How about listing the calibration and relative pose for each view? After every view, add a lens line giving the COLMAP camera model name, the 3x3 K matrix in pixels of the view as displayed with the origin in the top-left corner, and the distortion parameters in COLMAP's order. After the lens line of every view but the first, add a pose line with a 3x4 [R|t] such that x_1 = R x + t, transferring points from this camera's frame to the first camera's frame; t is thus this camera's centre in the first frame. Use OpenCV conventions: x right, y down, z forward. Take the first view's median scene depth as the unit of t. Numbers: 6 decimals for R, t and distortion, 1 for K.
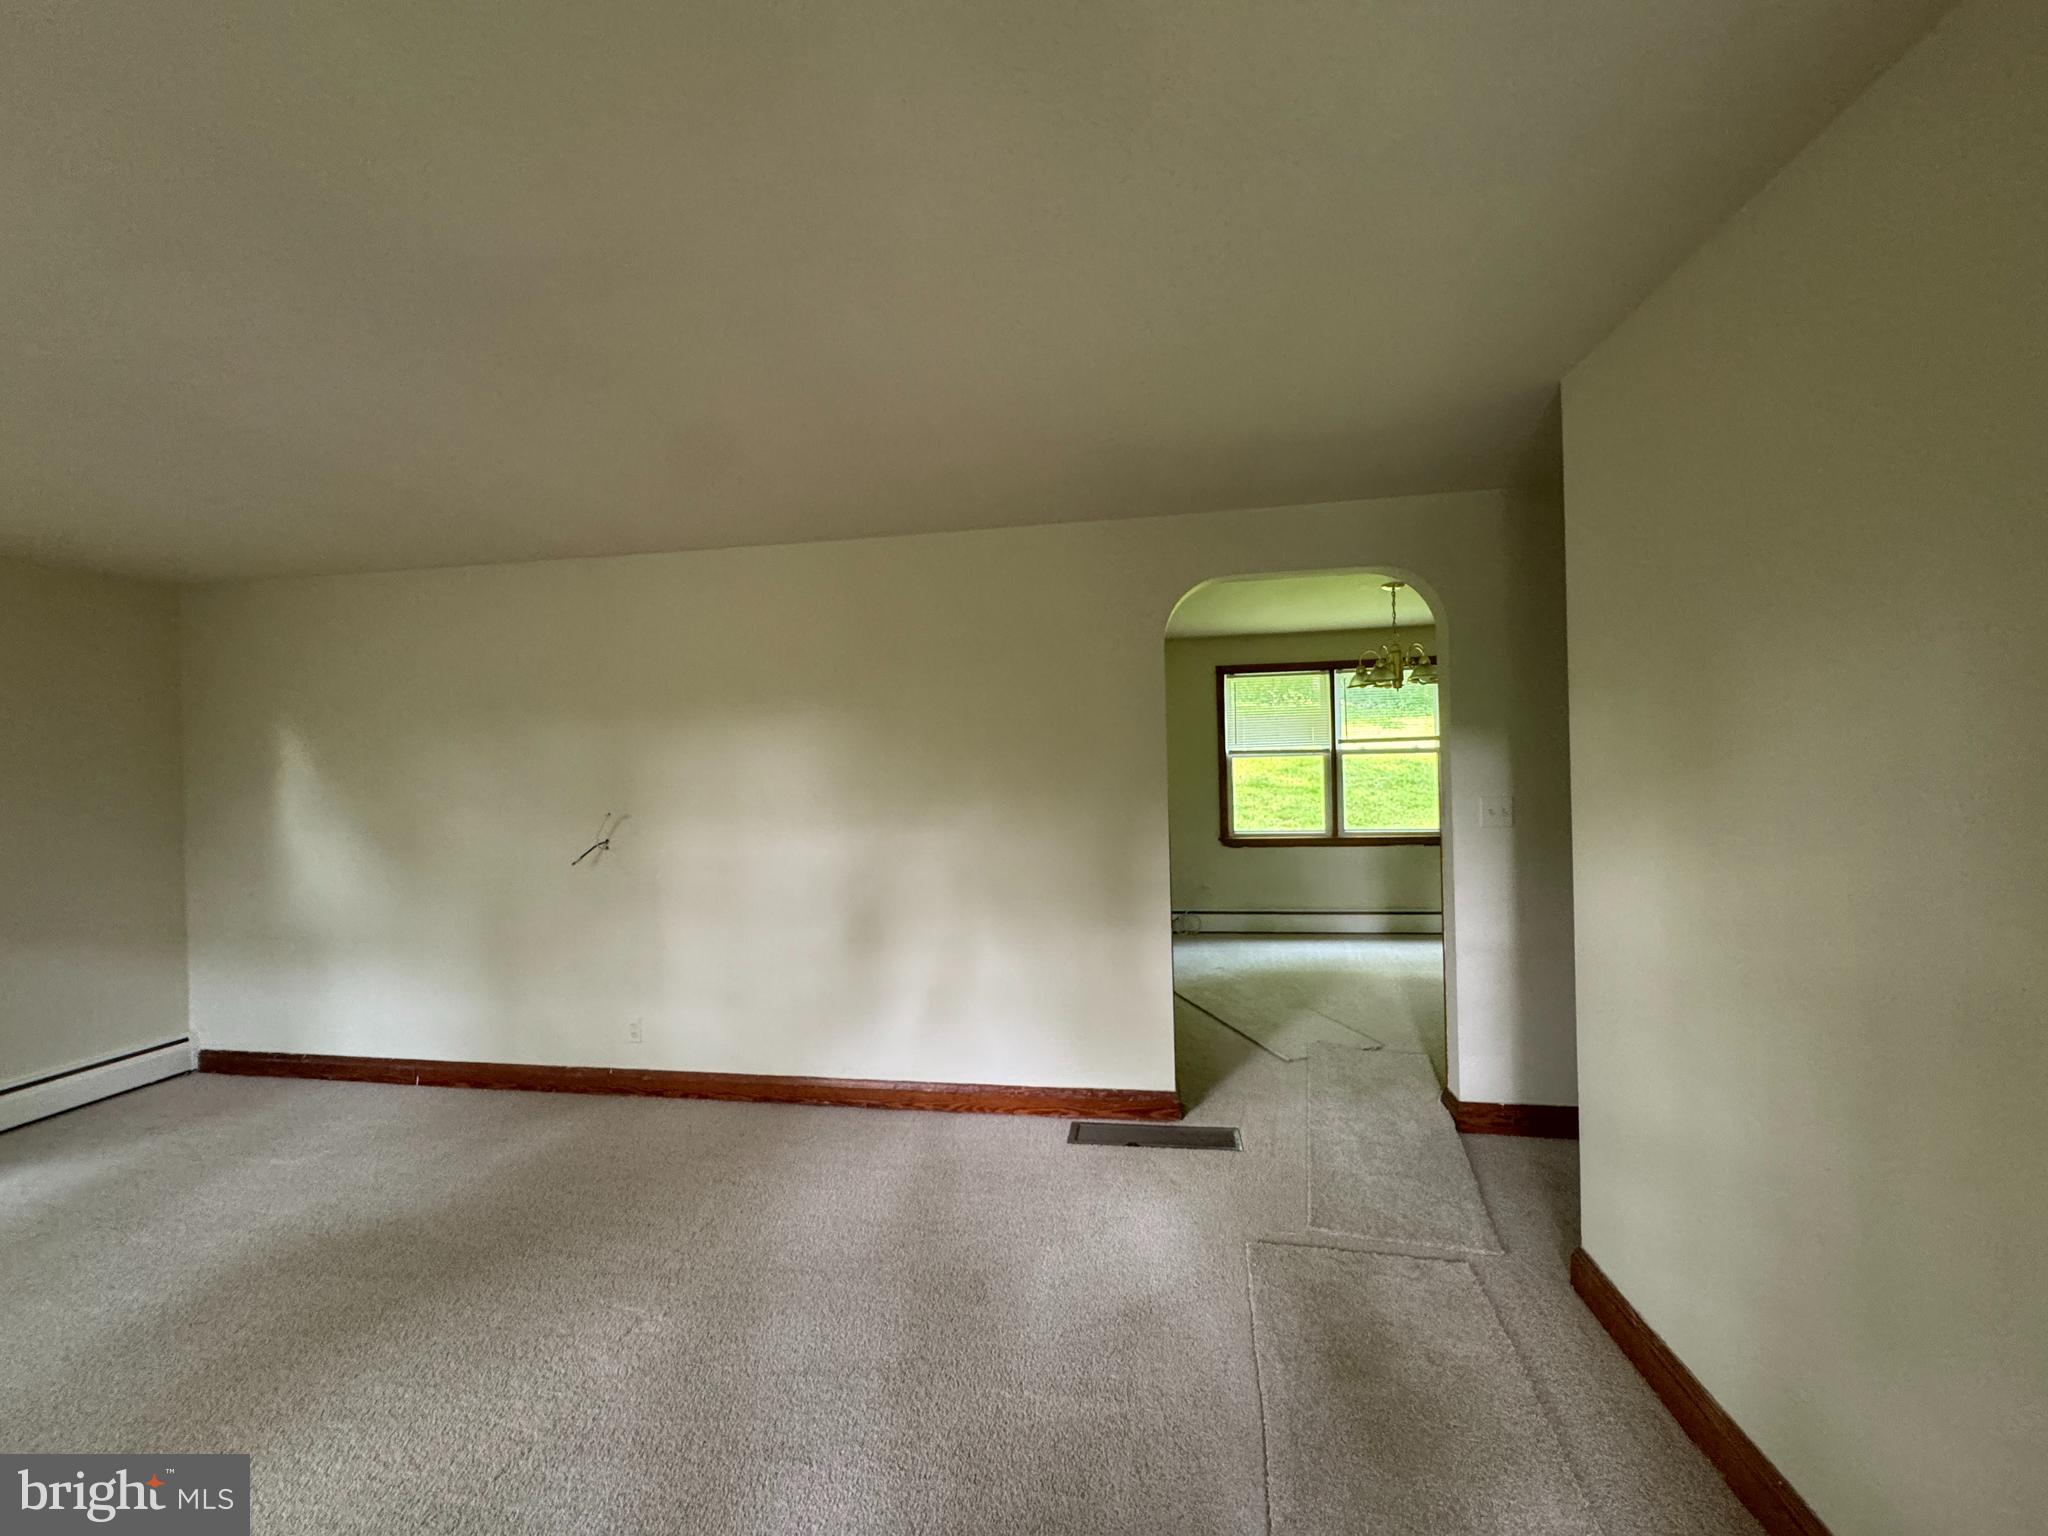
lens RADIAL K [[819.1, 0, 1024.0], [0, 819.1, 768.0], [0, 0, 1]] dist [0.000457, 0.000120]
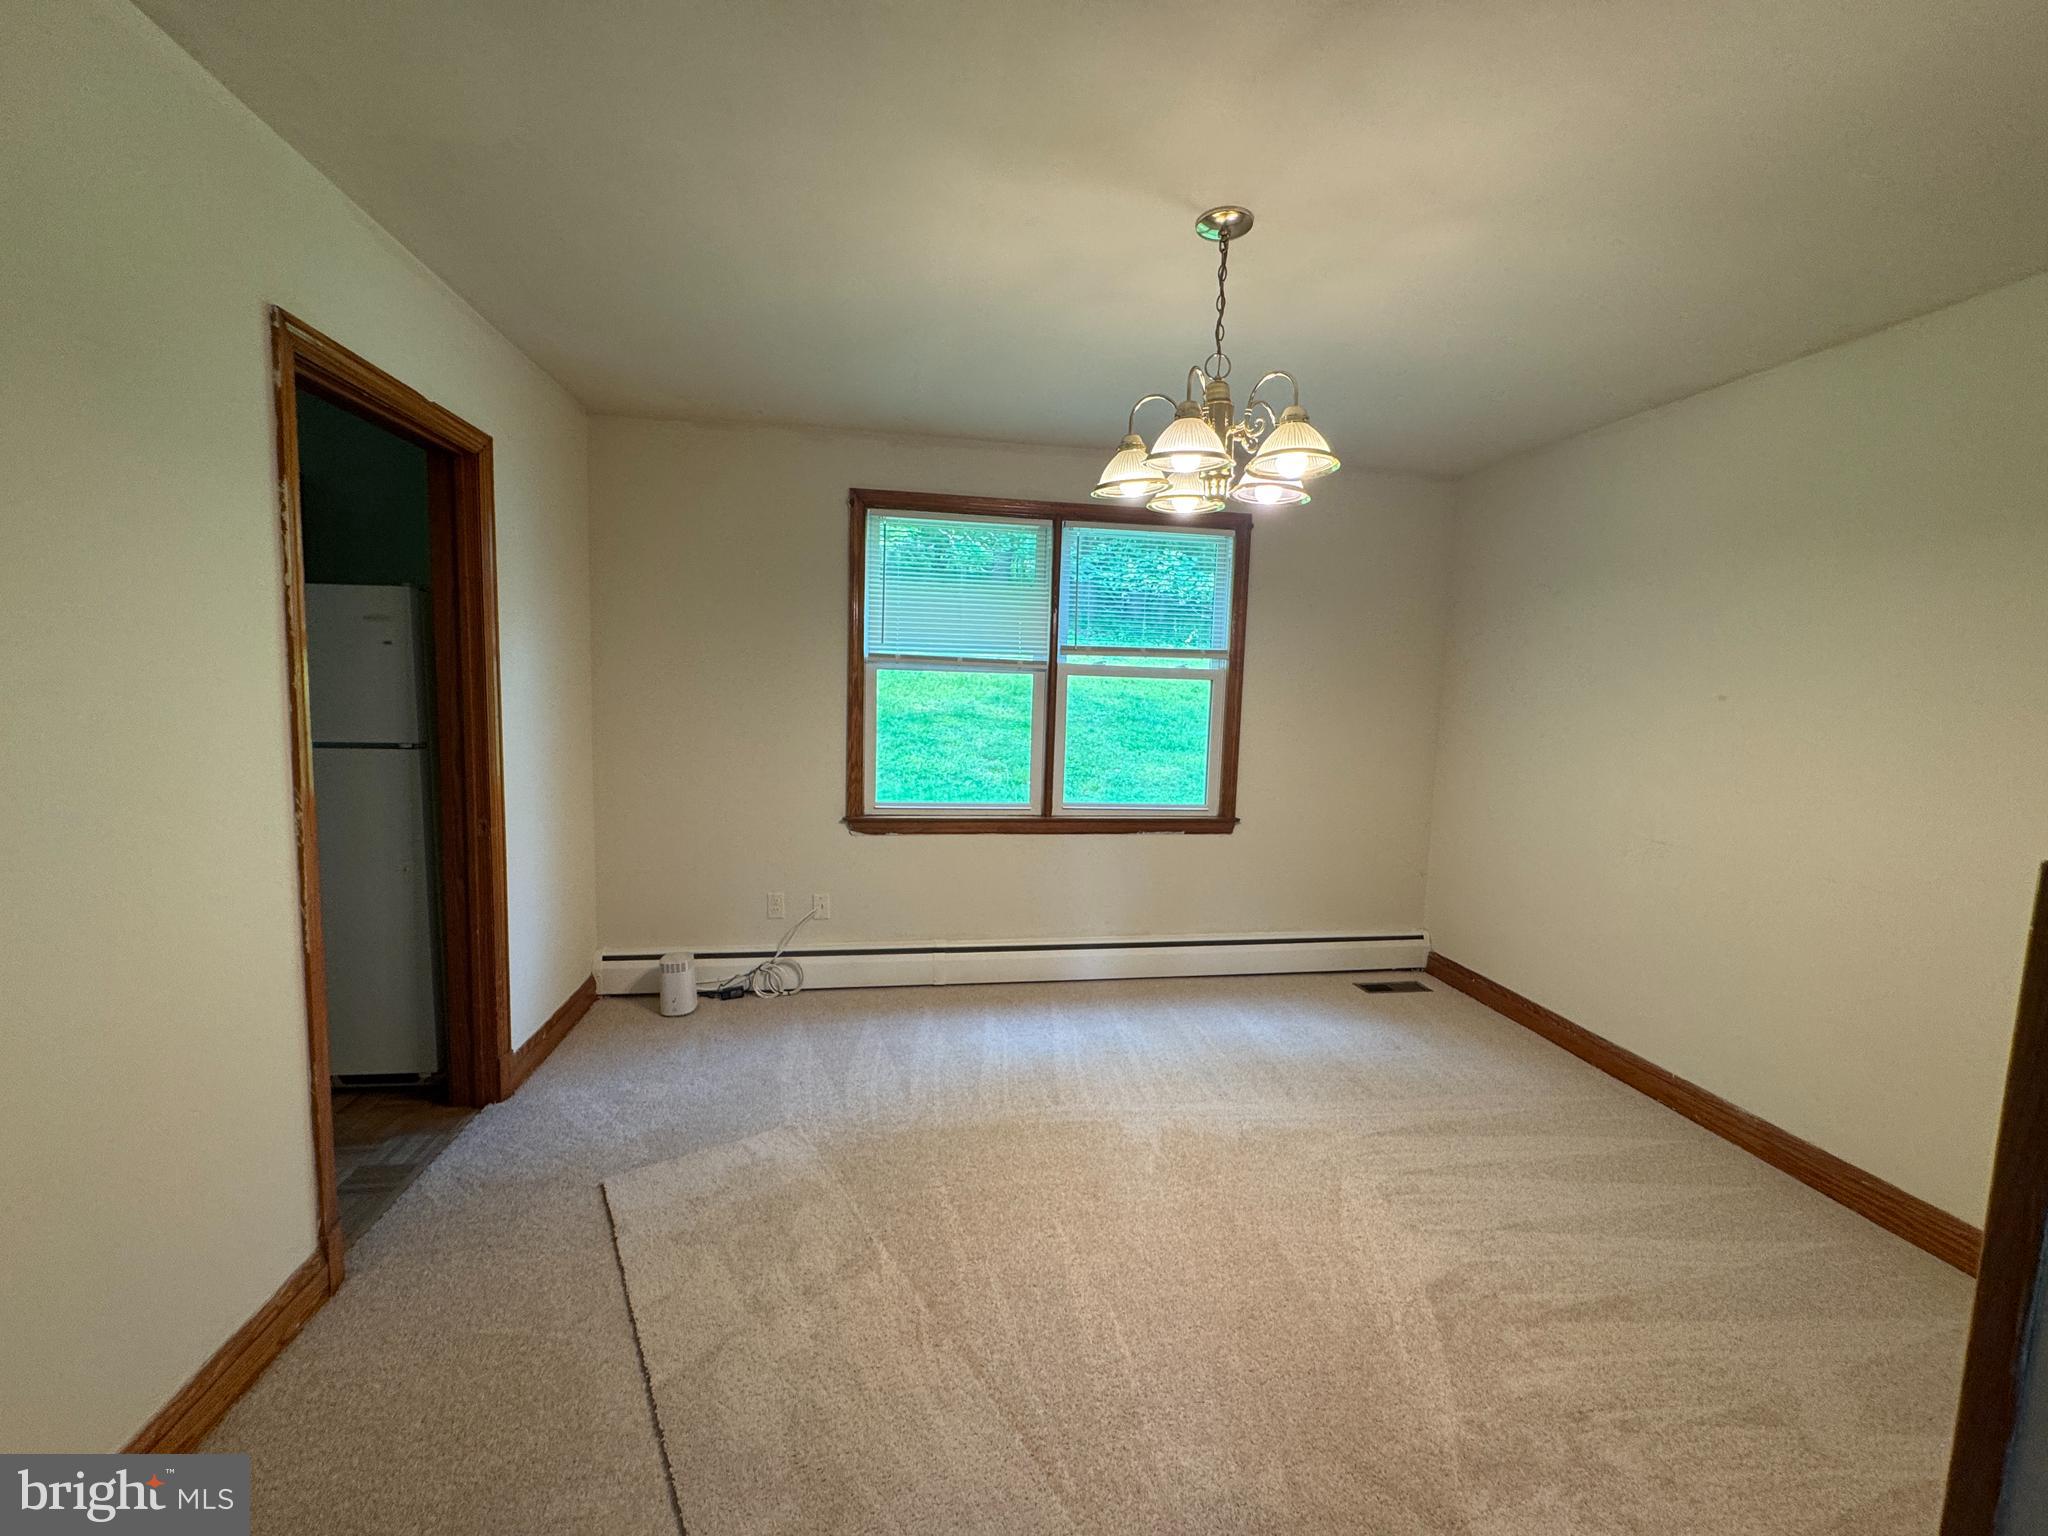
lens RADIAL K [[819.1, 0, 1024.0], [0, 819.1, 768.0], [0, 0, 1]] dist [0.000457, 0.000120]
pose [[0.944857, 0.022243, 0.326726, 0.153254], [-0.052783, 0.994990, 0.084905, 0.001670], [-0.323200, -0.097468, 0.941298, 0.406789]]
